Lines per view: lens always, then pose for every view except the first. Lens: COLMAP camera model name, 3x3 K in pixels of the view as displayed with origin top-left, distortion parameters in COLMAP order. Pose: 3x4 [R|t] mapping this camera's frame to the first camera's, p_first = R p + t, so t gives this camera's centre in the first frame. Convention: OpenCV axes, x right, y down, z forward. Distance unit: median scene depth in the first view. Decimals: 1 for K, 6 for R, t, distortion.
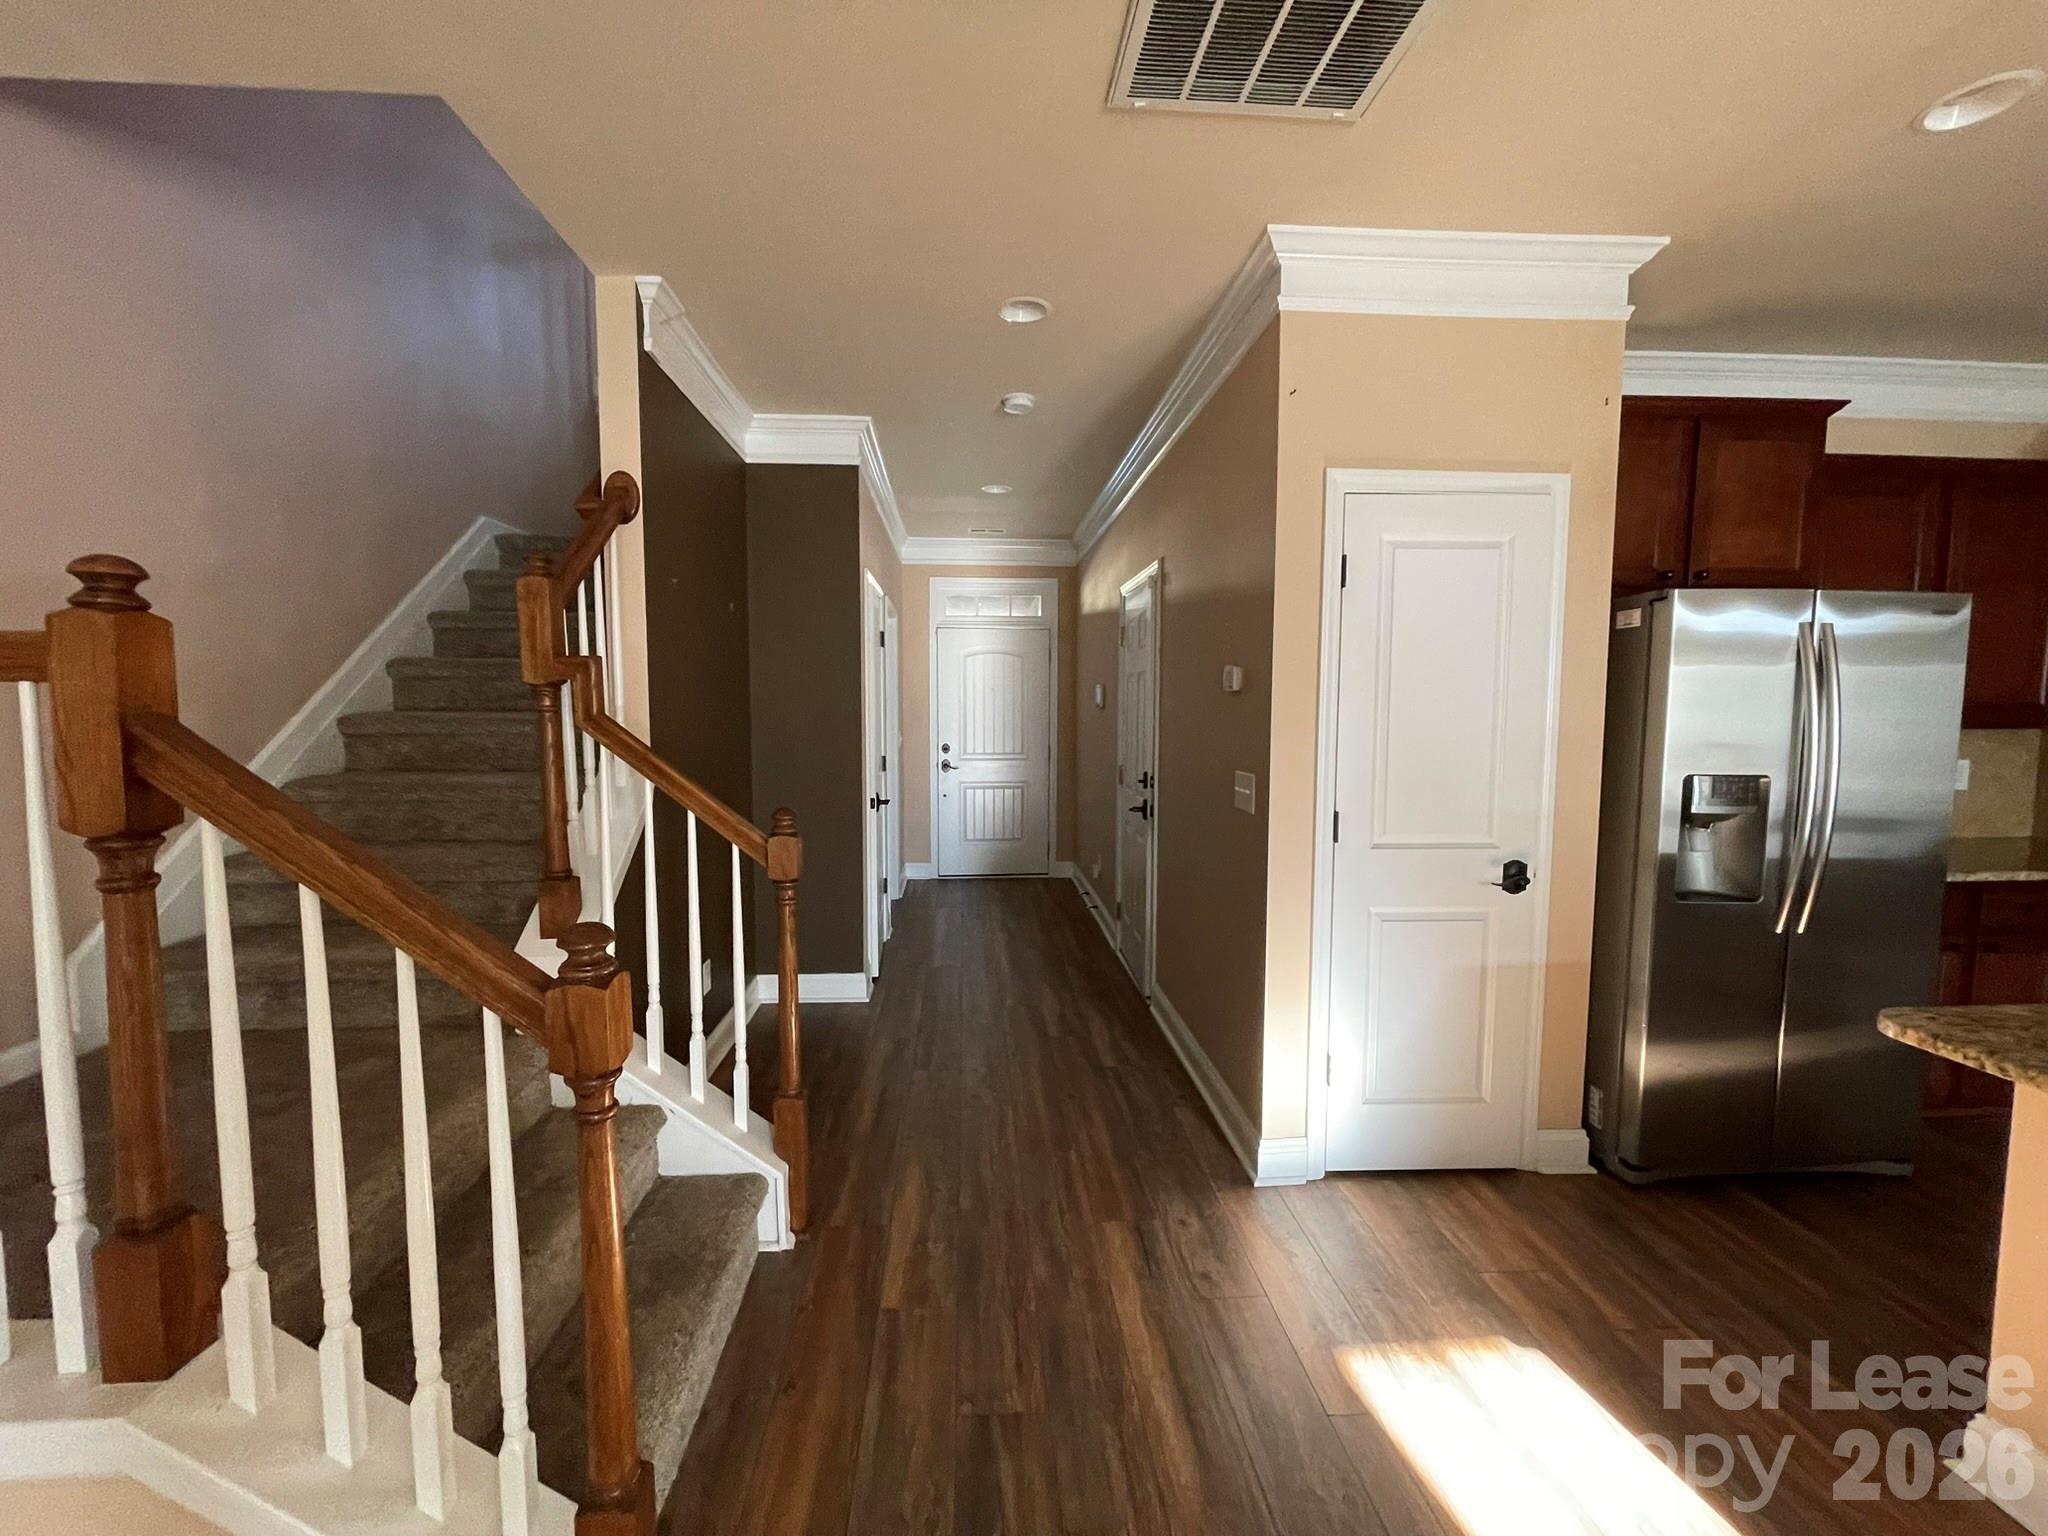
lens RADIAL K [[824.5, 0, 1015.3], [0, 824.5, 770.9], [0, 0, 1]] dist [-0.003205, 0.001216]
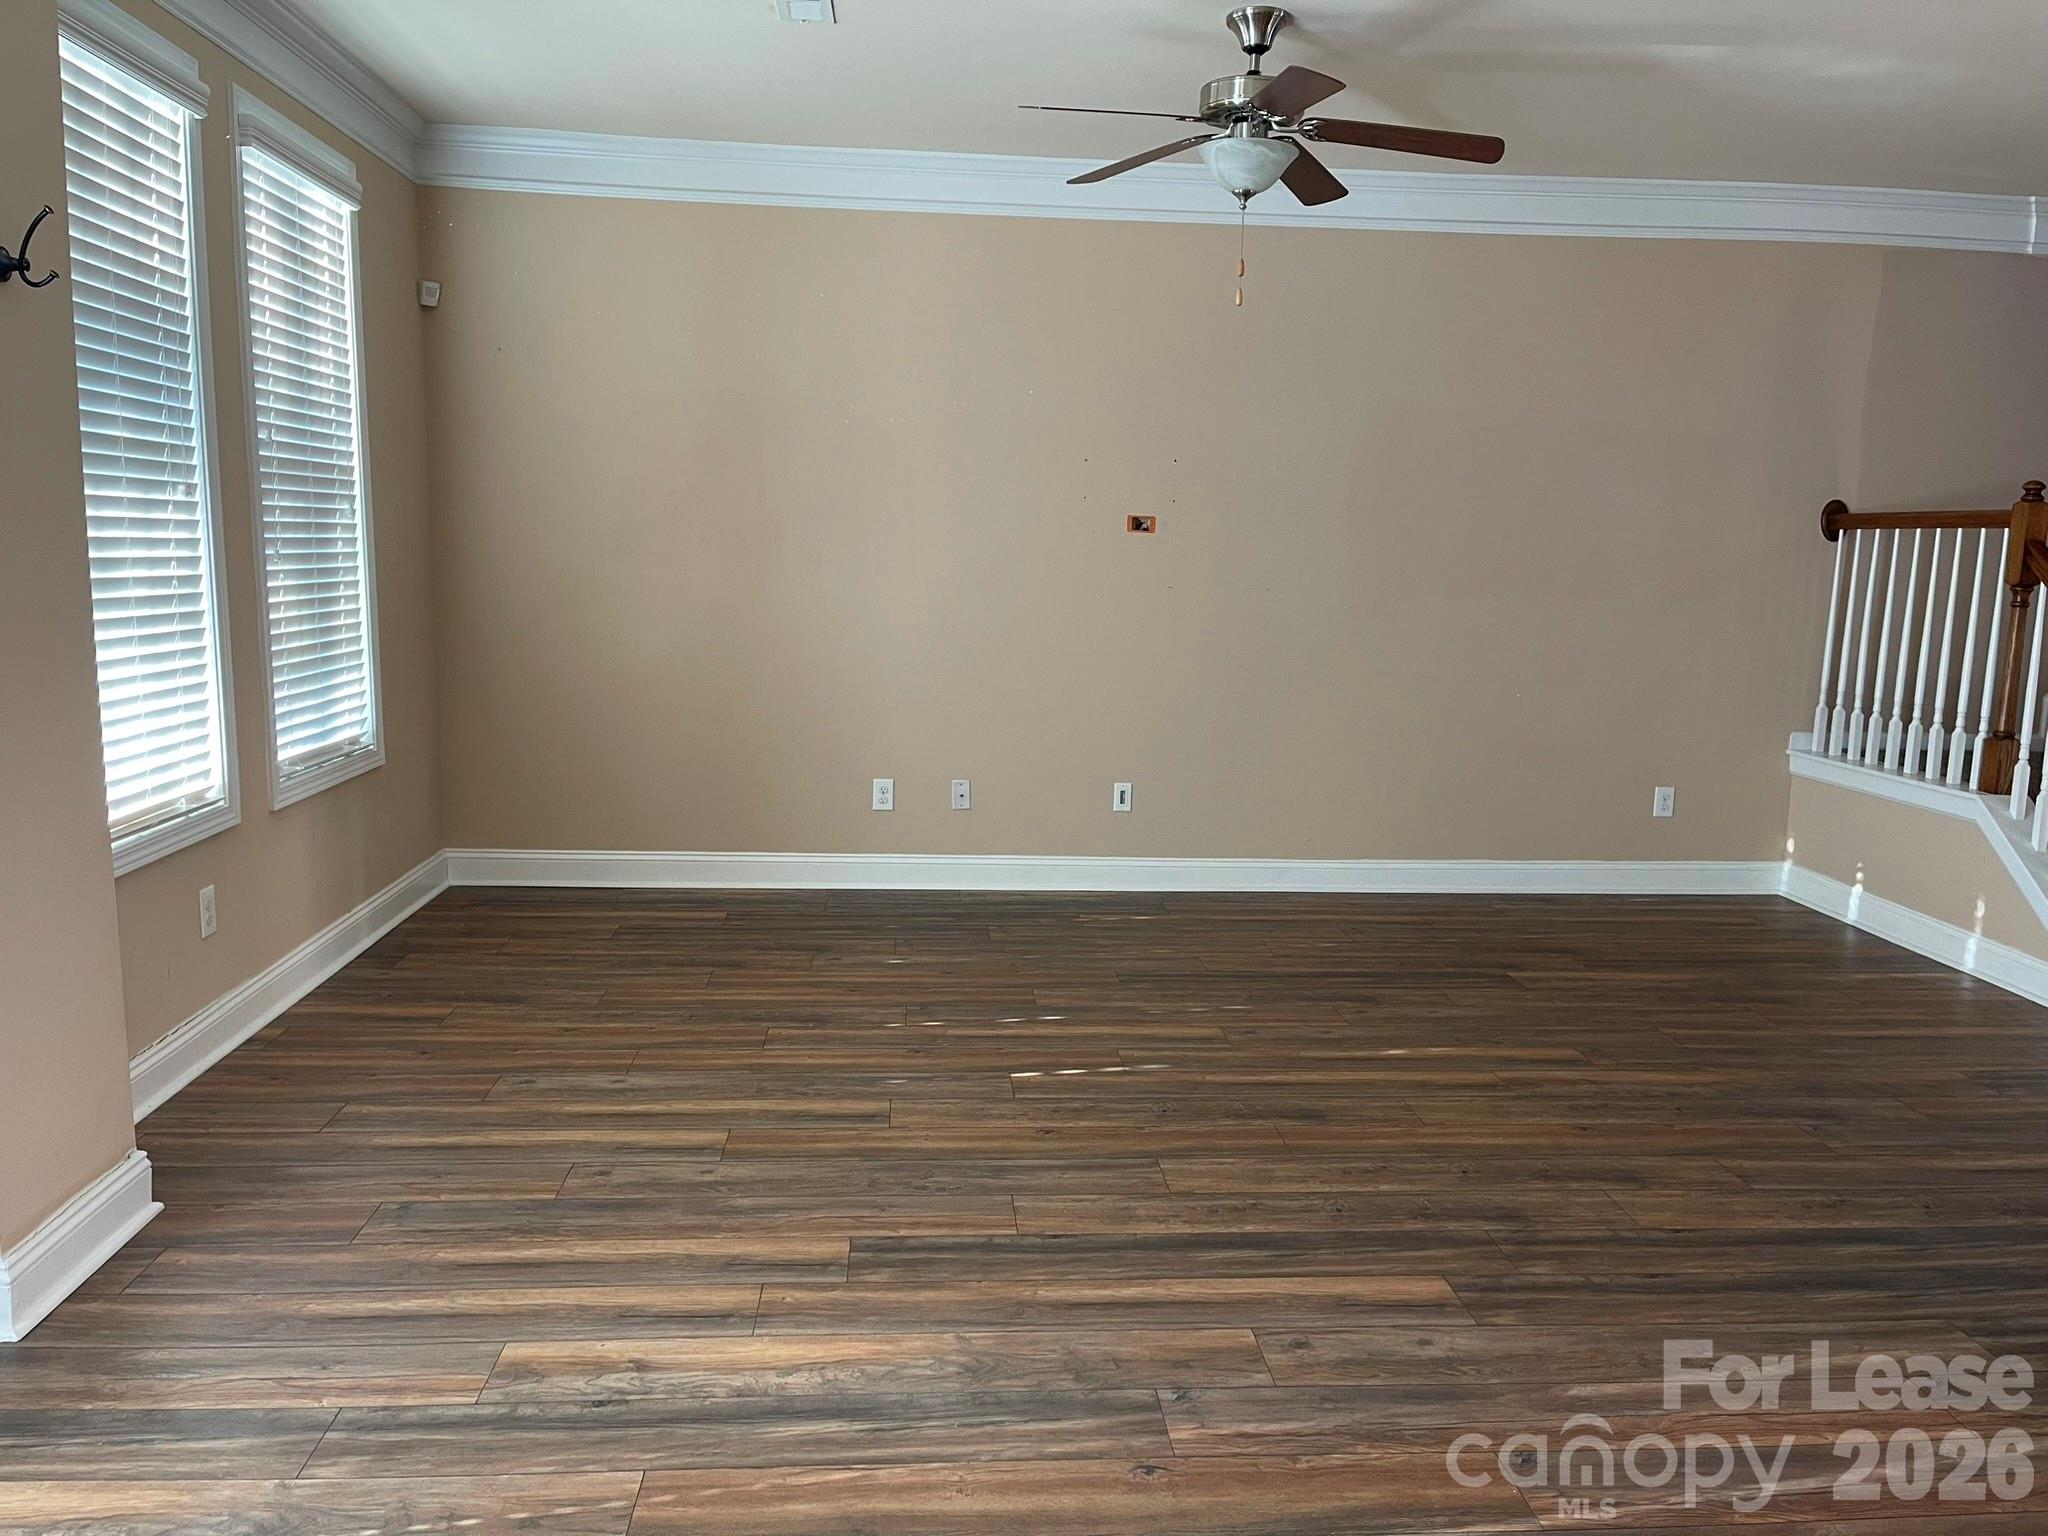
lens RADIAL K [[1547.5, 0, 1030.8], [0, 1547.5, 763.8], [0, 0, 1]] dist [0.040895, -0.041513]
pose [[0.012882, 0.139843, -0.990090, 1.755234], [-0.103961, 0.984993, 0.137770, 0.124272], [0.994498, 0.101156, 0.027226, -1.002972]]
